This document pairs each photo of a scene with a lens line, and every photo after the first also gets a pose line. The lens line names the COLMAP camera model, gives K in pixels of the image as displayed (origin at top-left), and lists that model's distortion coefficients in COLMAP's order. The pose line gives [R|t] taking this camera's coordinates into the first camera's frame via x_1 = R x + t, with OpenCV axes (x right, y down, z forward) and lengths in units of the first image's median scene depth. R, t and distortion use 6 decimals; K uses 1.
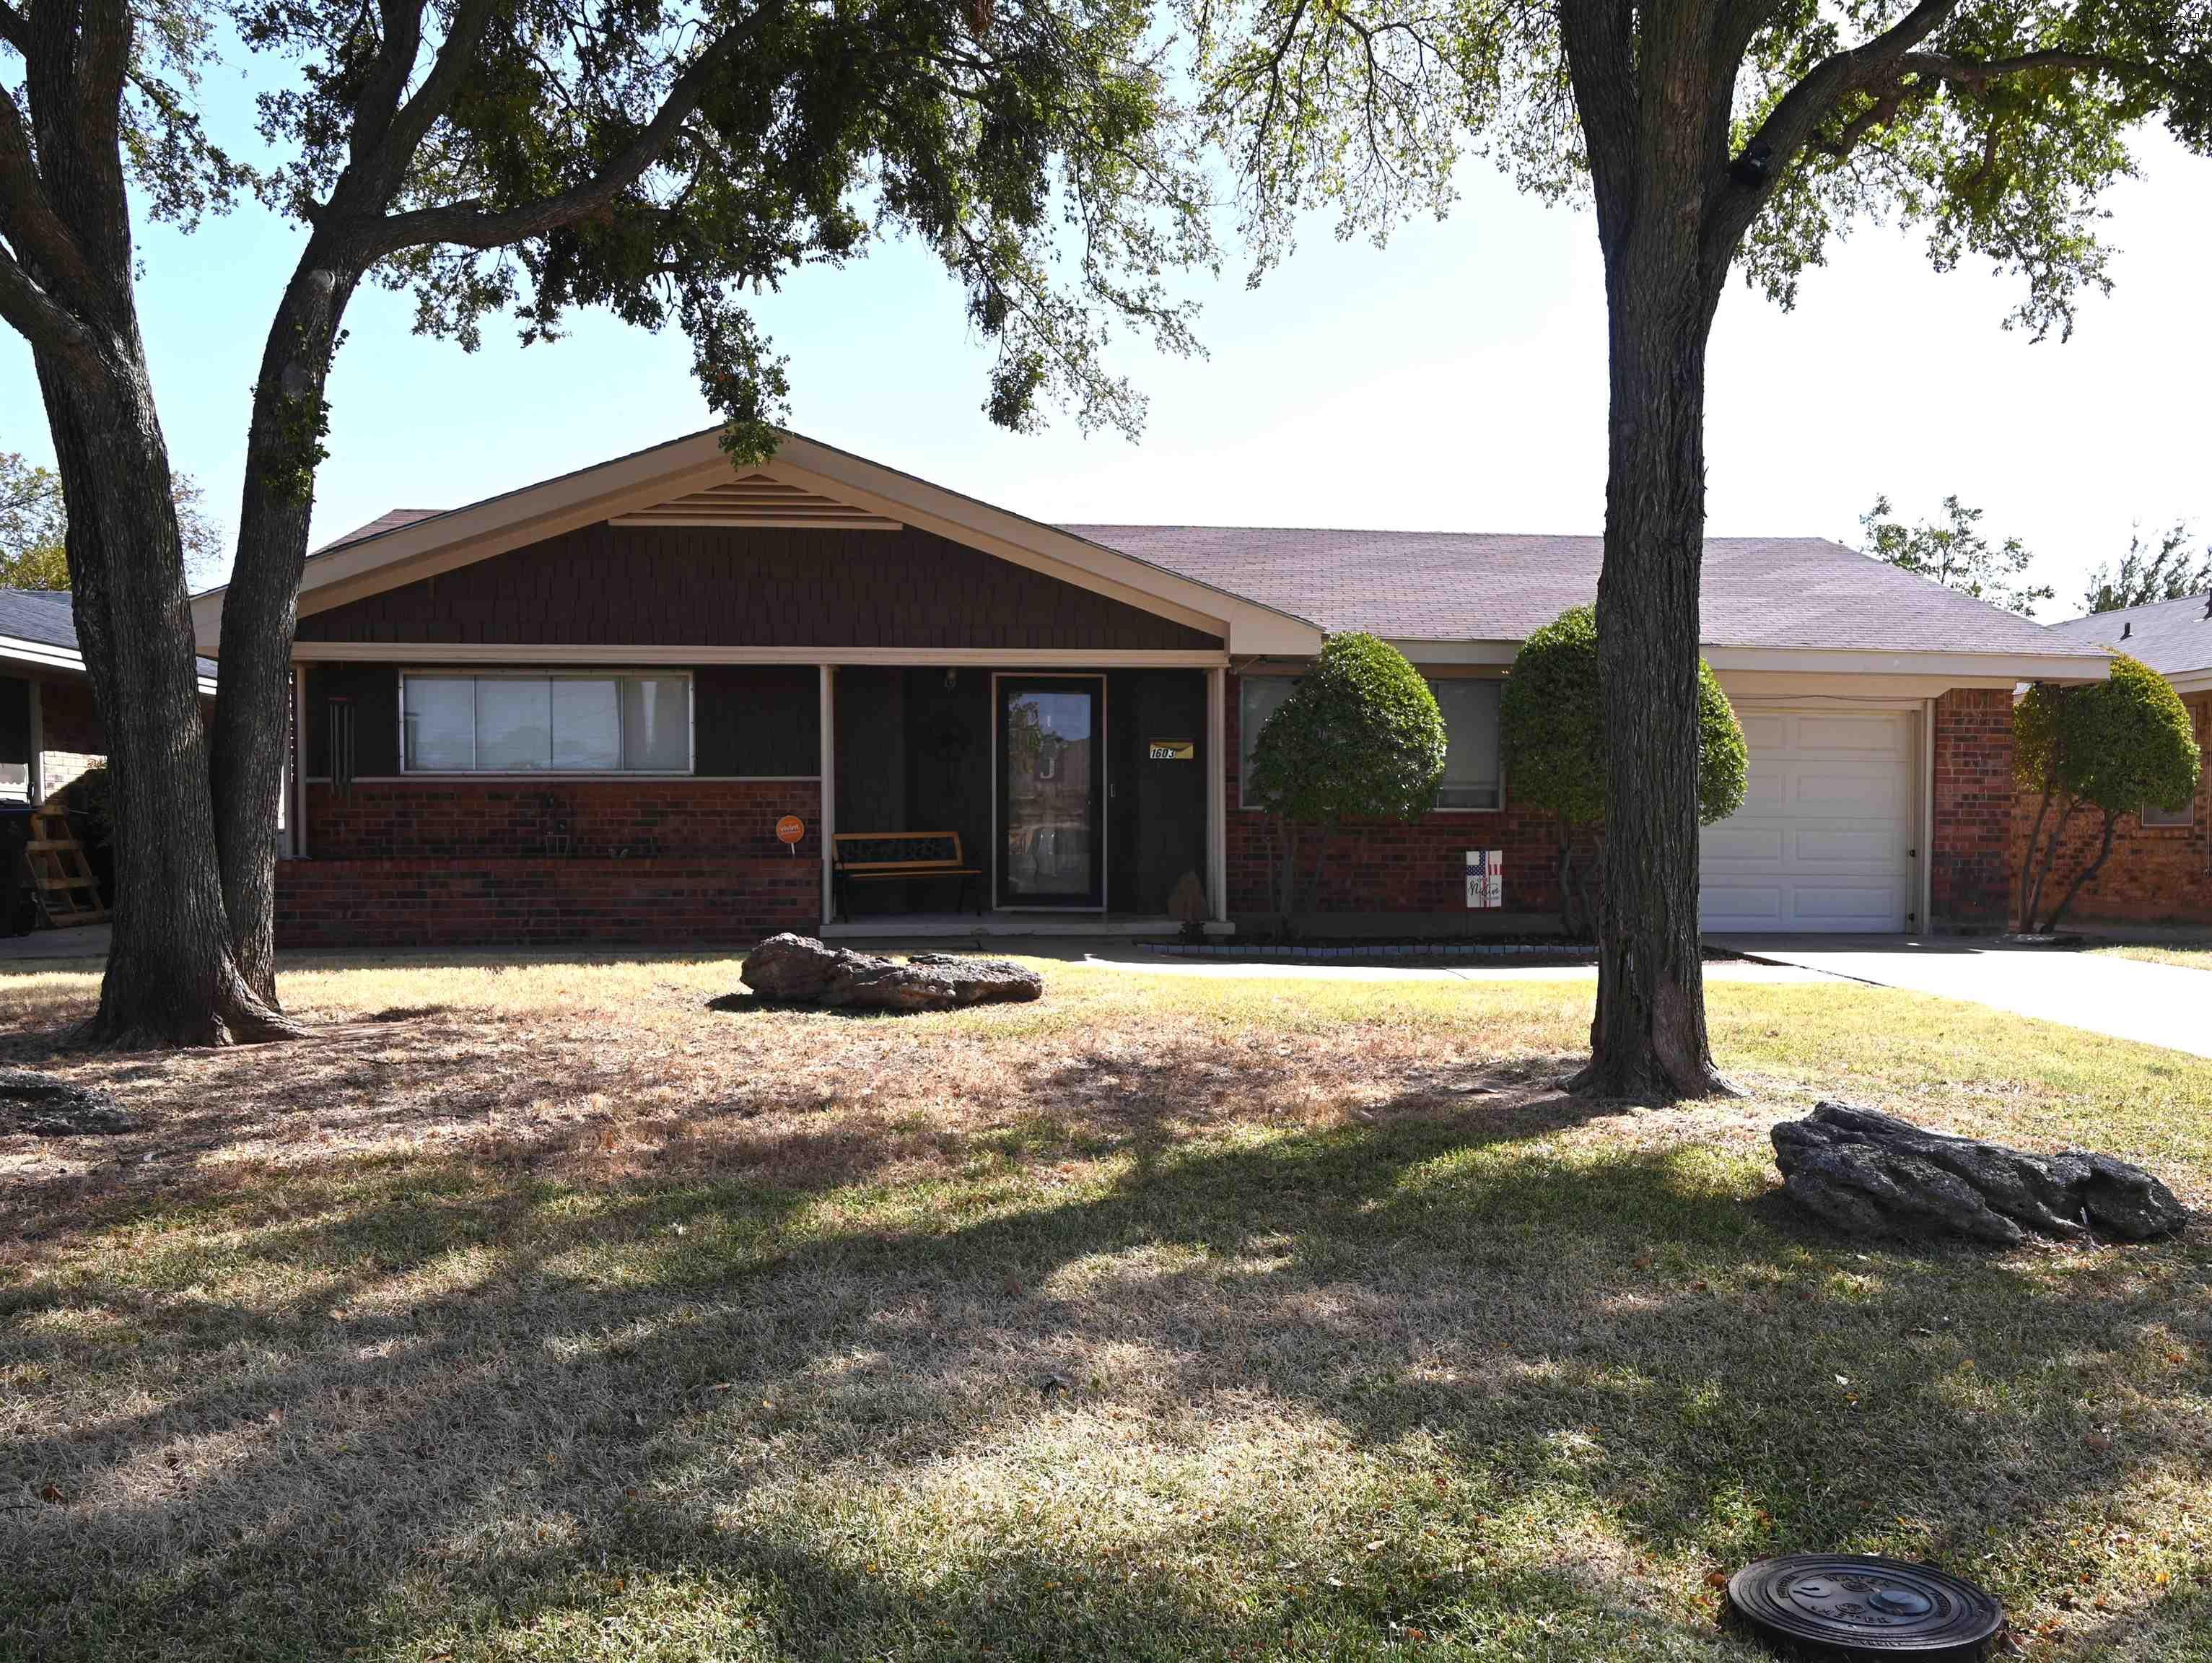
lens RADIAL K [[1778.1, 0, 1107.2], [0, 1778.1, 915.3], [0, 0, 1]] dist [0.000452, -0.000735]
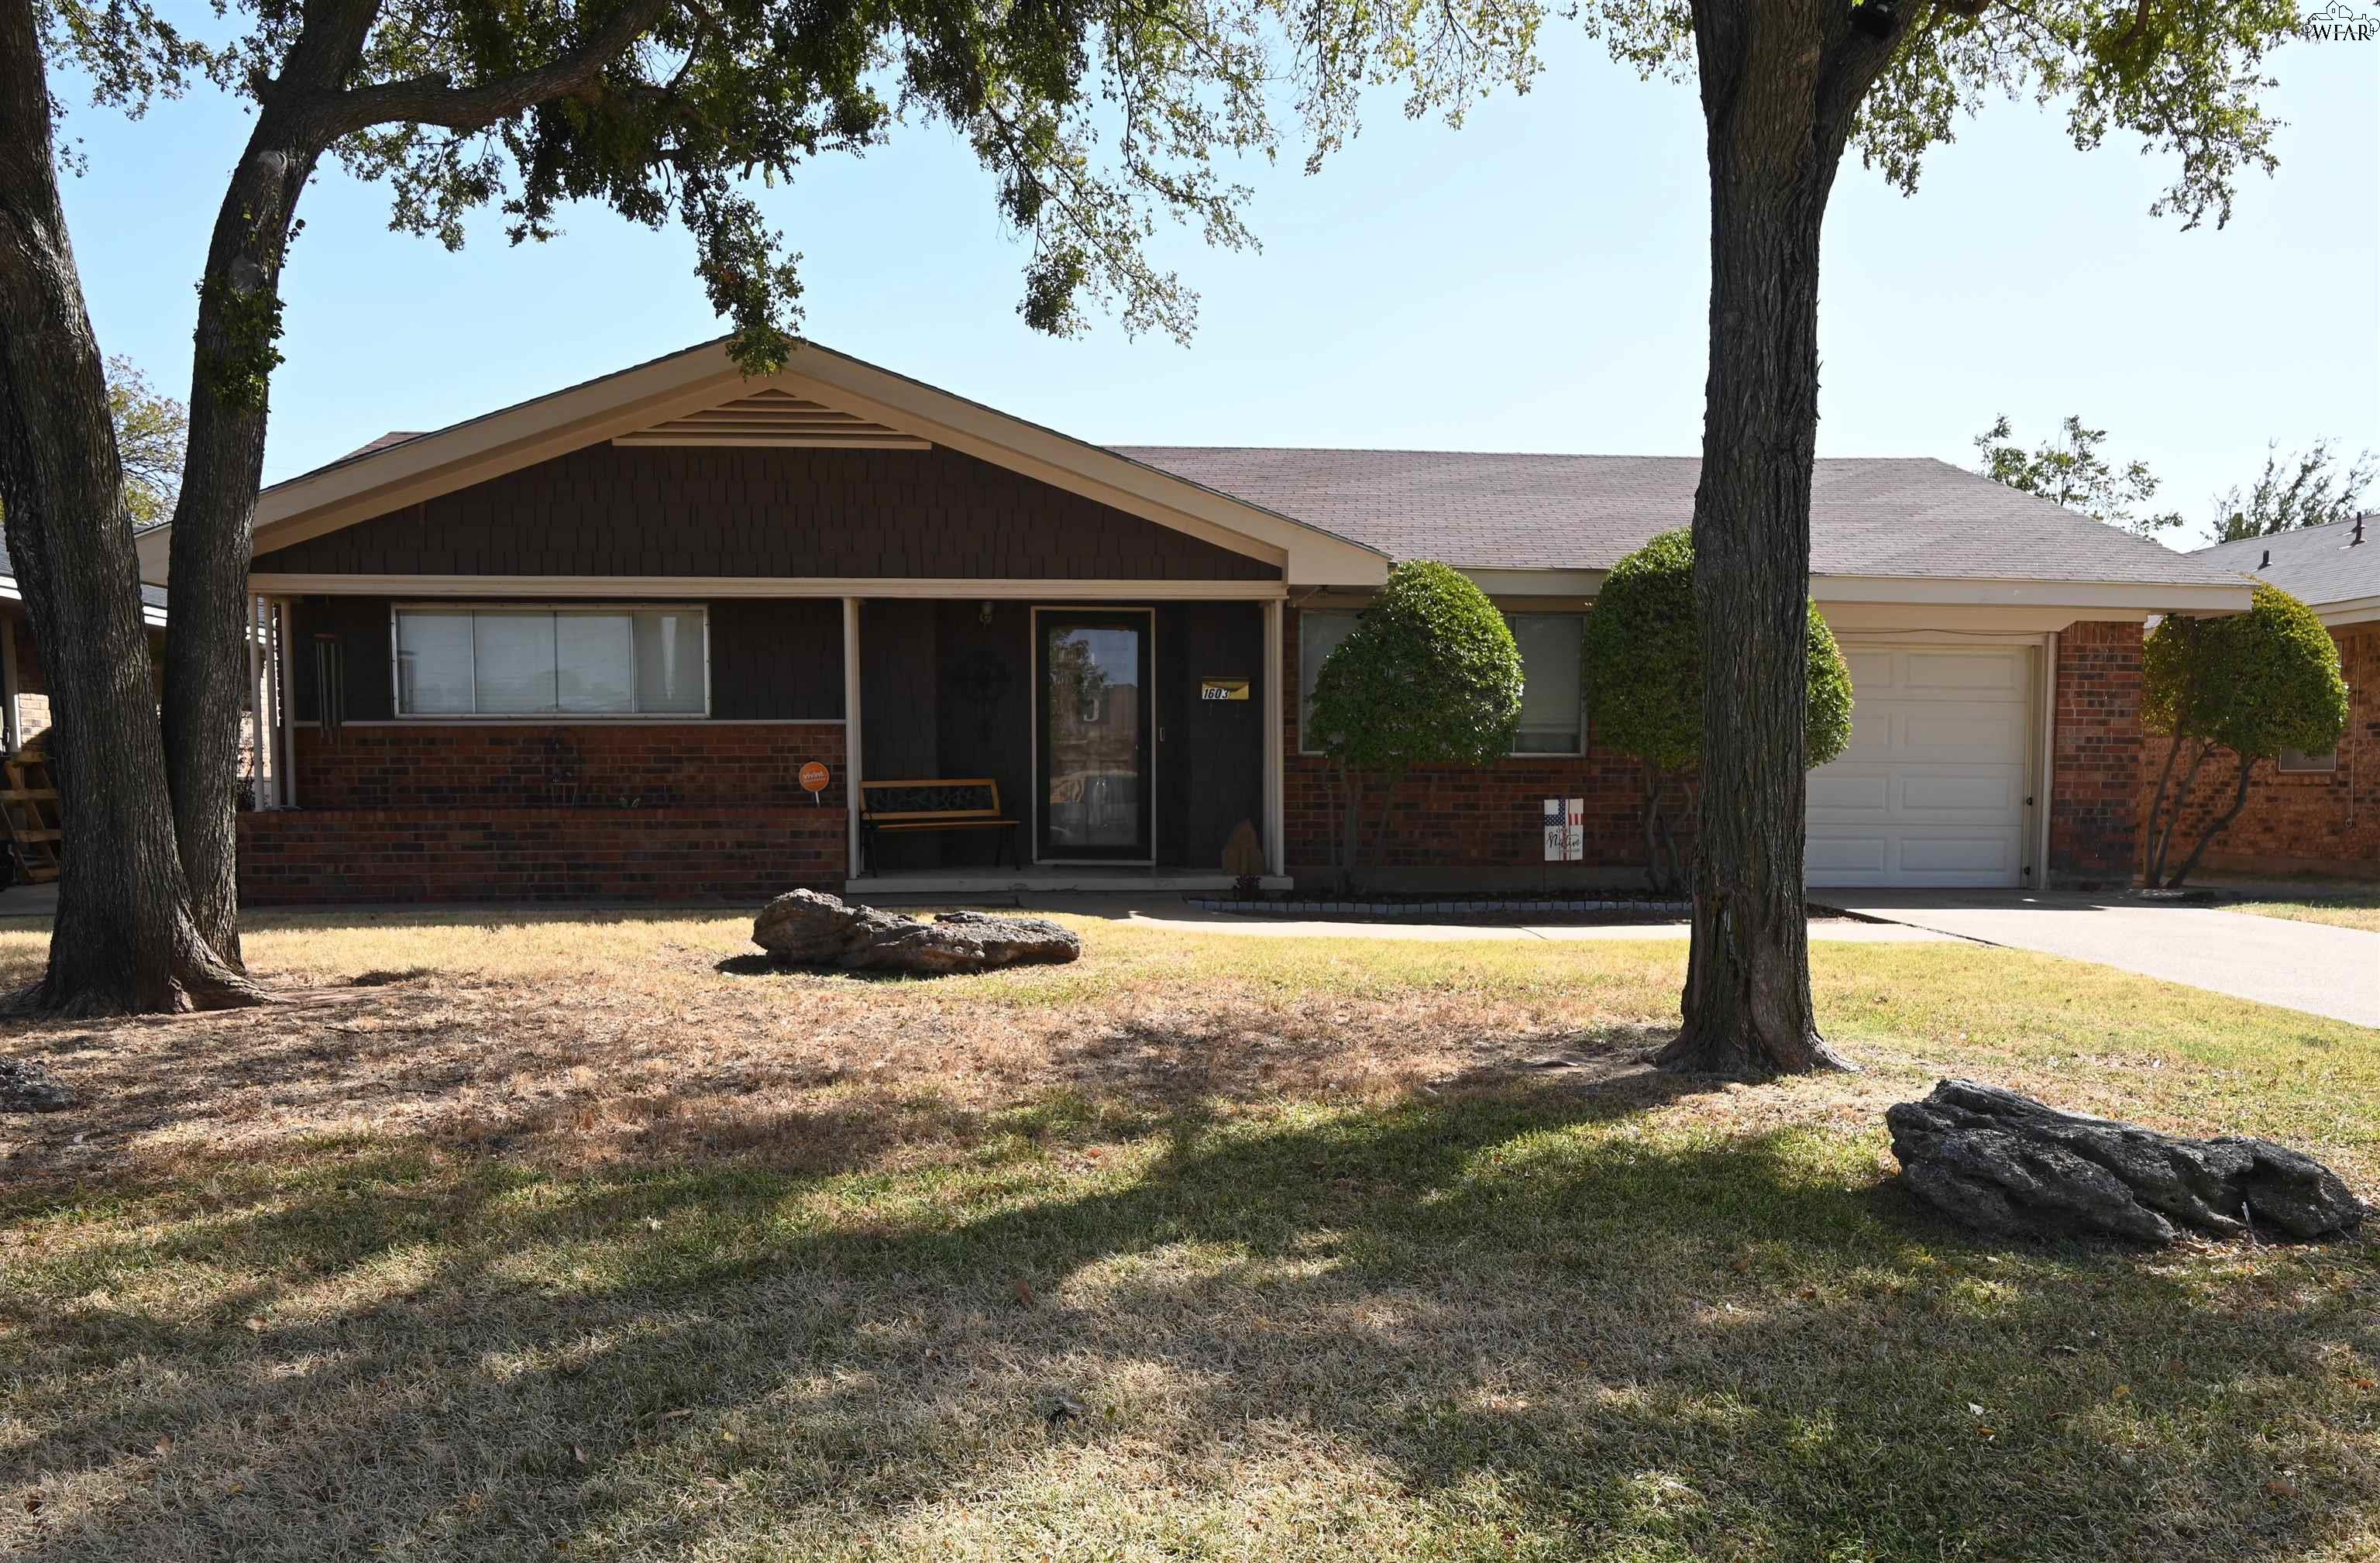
lens RADIAL K [[1649.9, 0, 1193.5], [0, 1649.9, 922.0], [0, 0, 1]] dist [0.024496, -0.044537]
pose [[0.999939, 0.000043, -0.011048, 0.032887], [0.000329, 0.999434, 0.033636, -0.001577], [0.011043, -0.033637, 0.999373, 0.156592]]
